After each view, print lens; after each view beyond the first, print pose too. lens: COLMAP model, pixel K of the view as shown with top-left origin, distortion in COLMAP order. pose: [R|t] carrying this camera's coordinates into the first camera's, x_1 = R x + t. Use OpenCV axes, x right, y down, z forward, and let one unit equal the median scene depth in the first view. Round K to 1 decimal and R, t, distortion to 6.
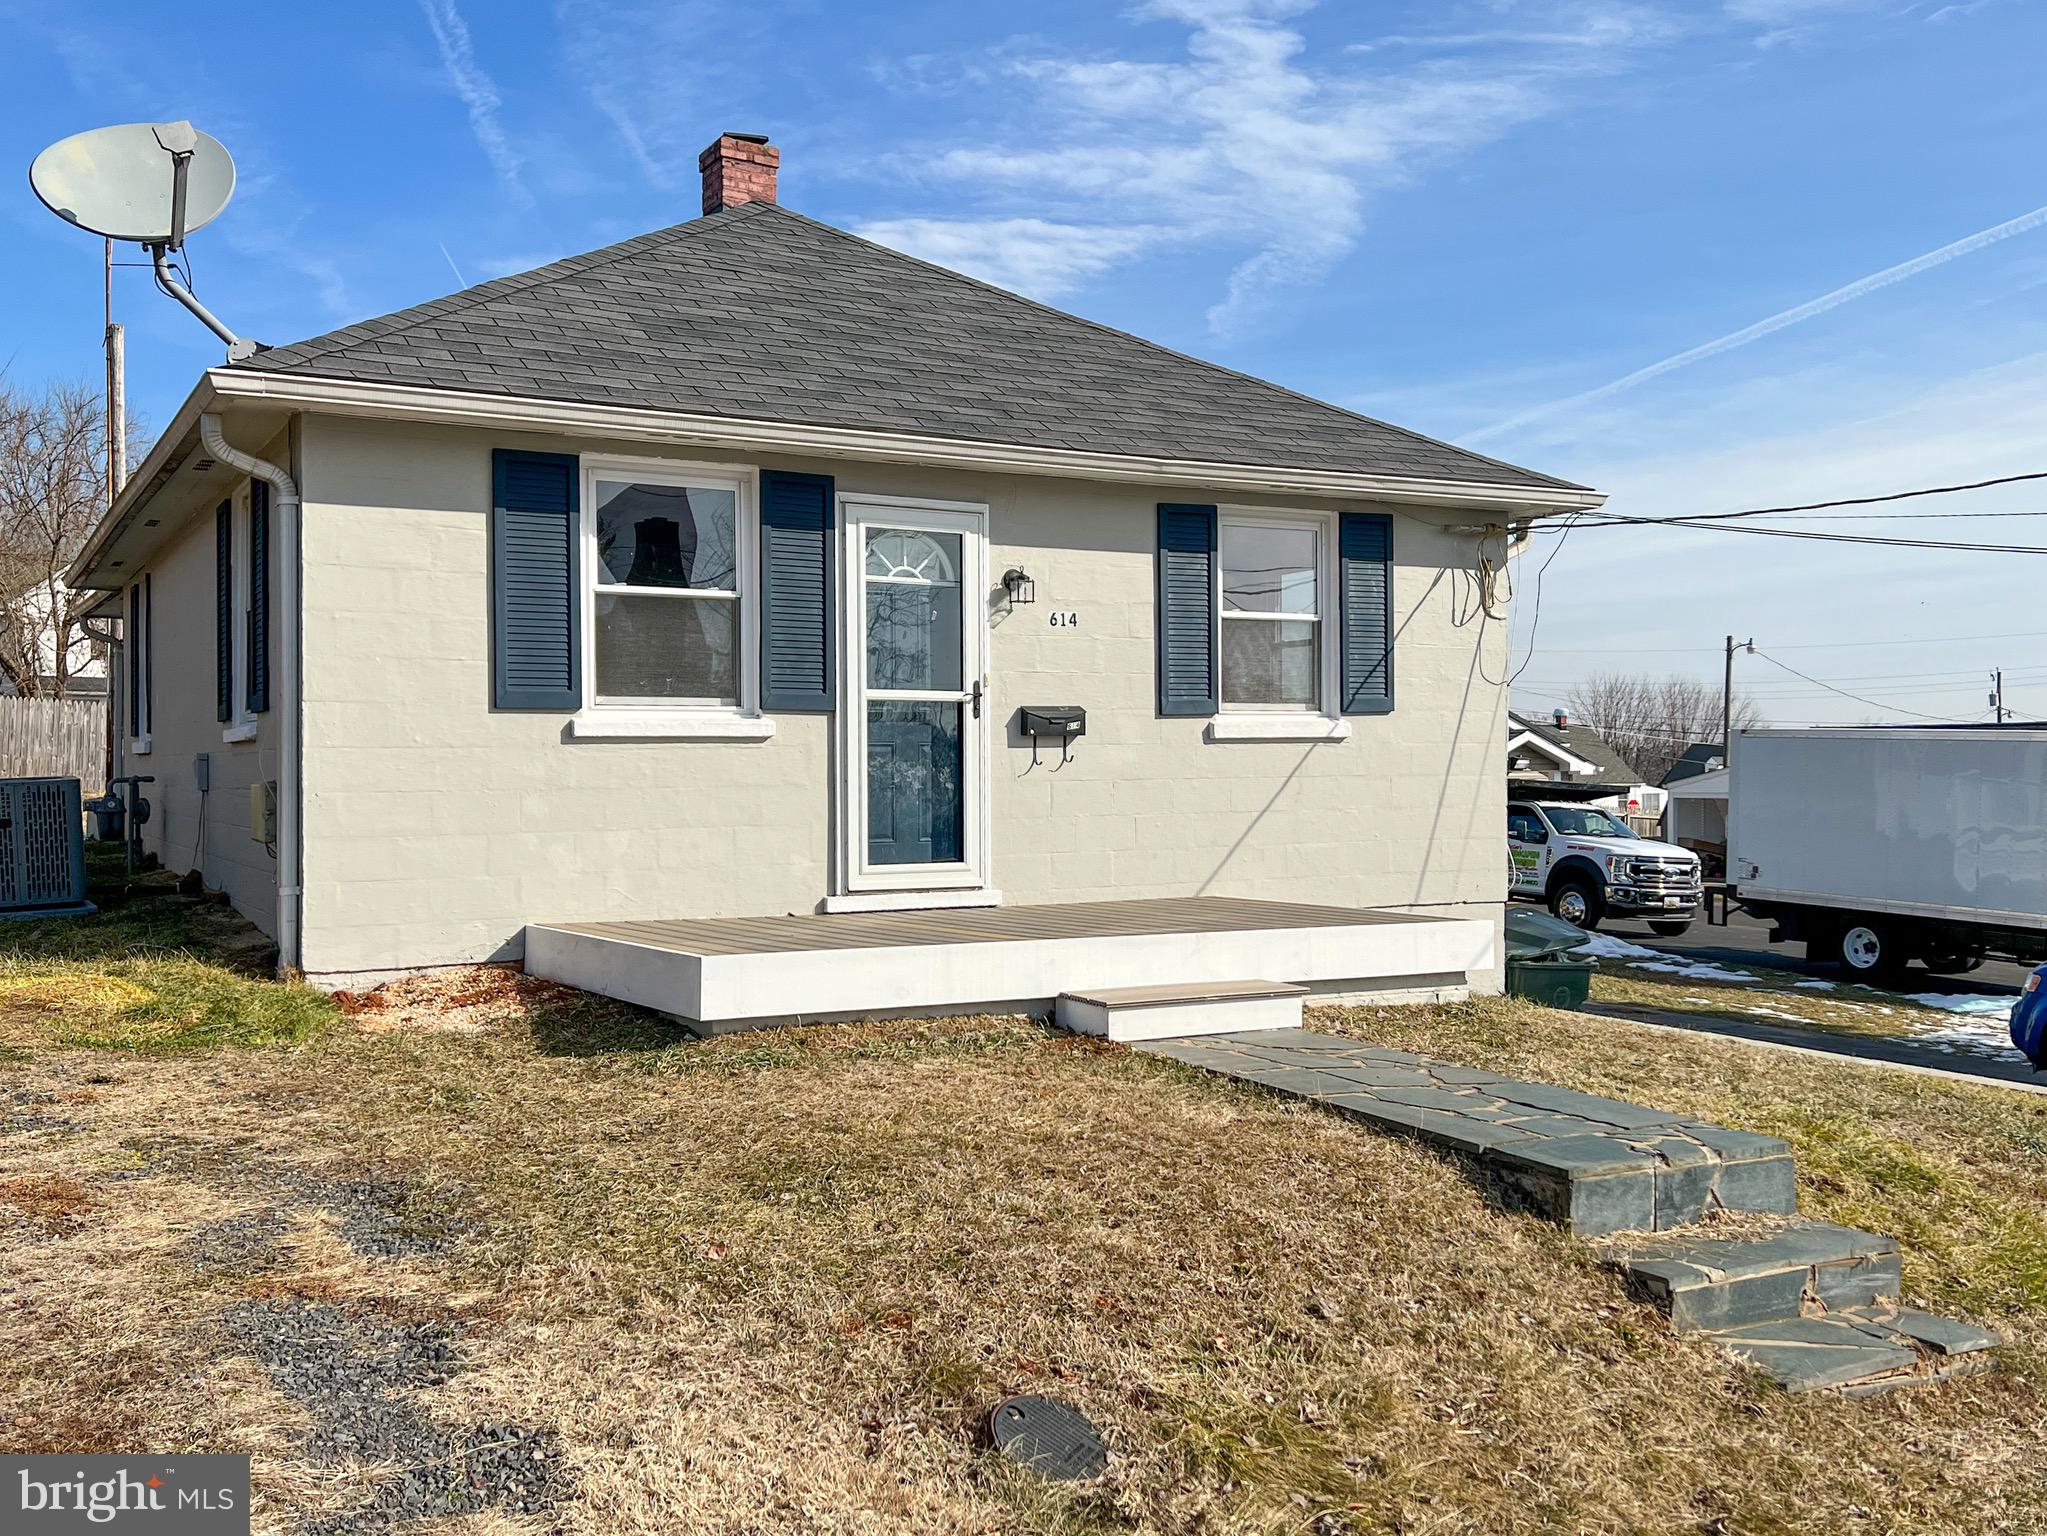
lens RADIAL K [[1815.2, 0, 1020.0], [0, 1815.2, 753.1], [0, 0, 1]] dist [0.038173, -0.024574]
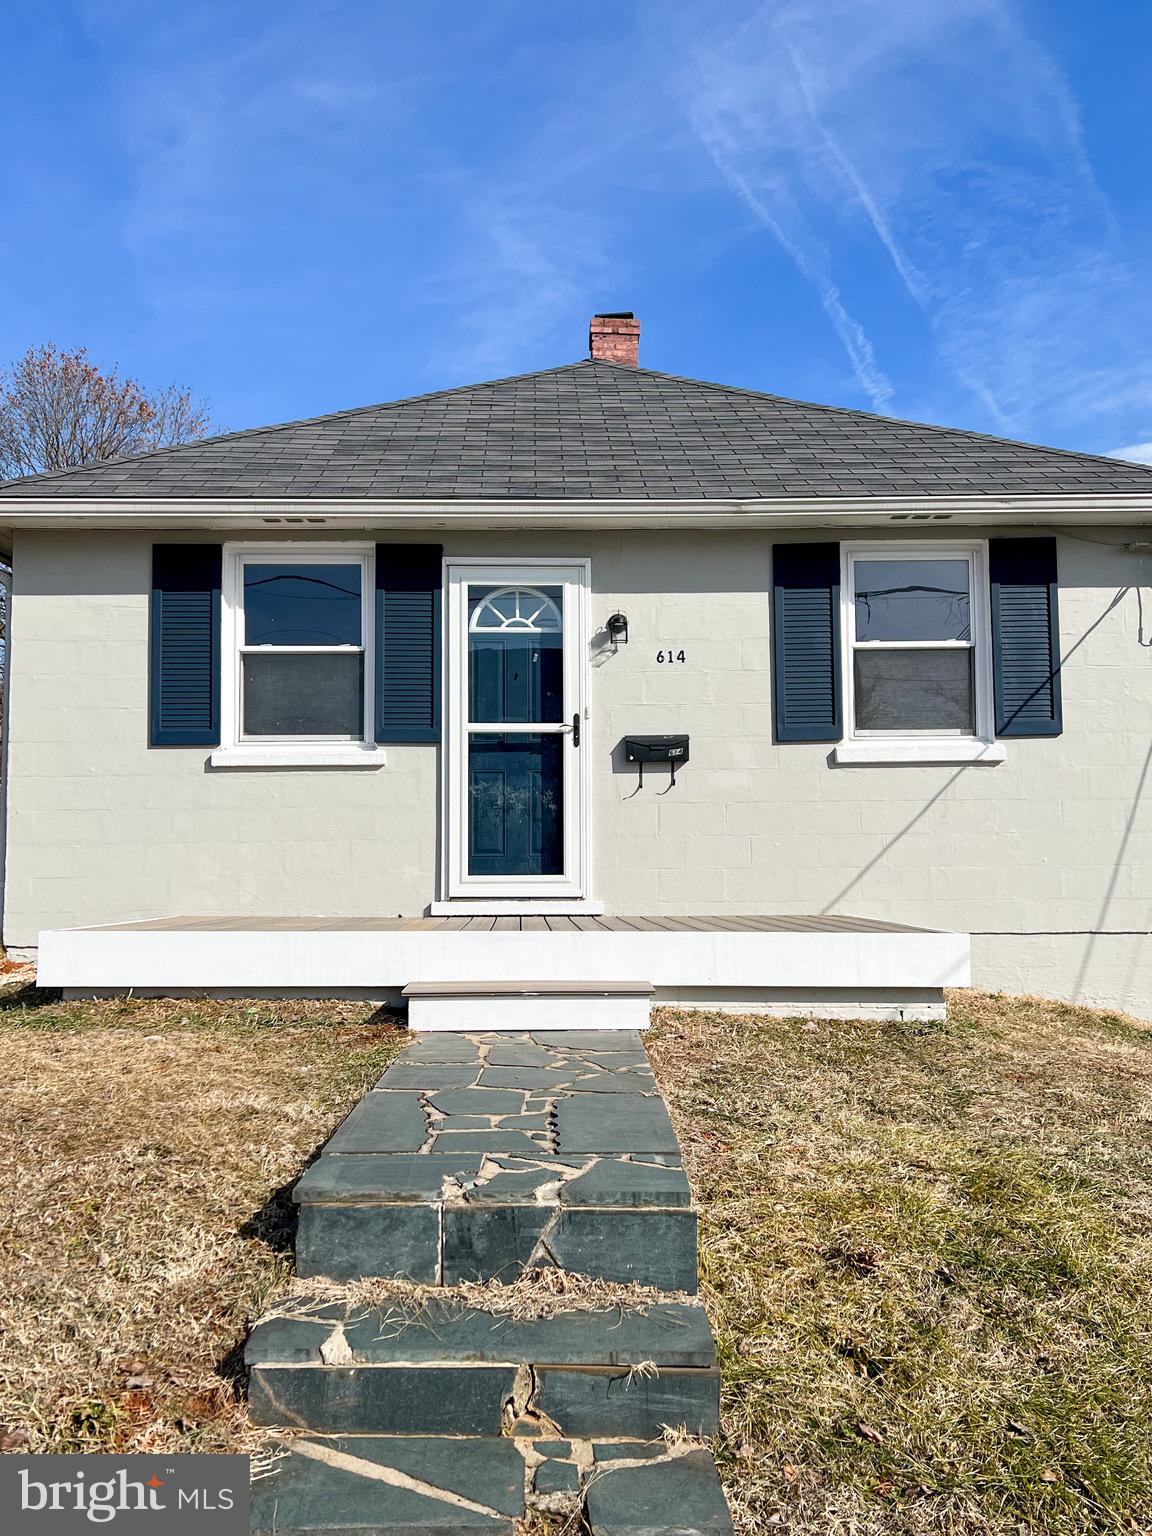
lens RADIAL K [[1317.6, 0, 580.8], [0, 1317.6, 773.9], [0, 0, 1]] dist [0.029988, -0.007443]
pose [[0.883078, -0.030375, -0.468242, 0.373570], [0.006028, 0.998555, -0.053407, 0.042677], [0.469187, 0.044340, 0.881985, 0.293724]]
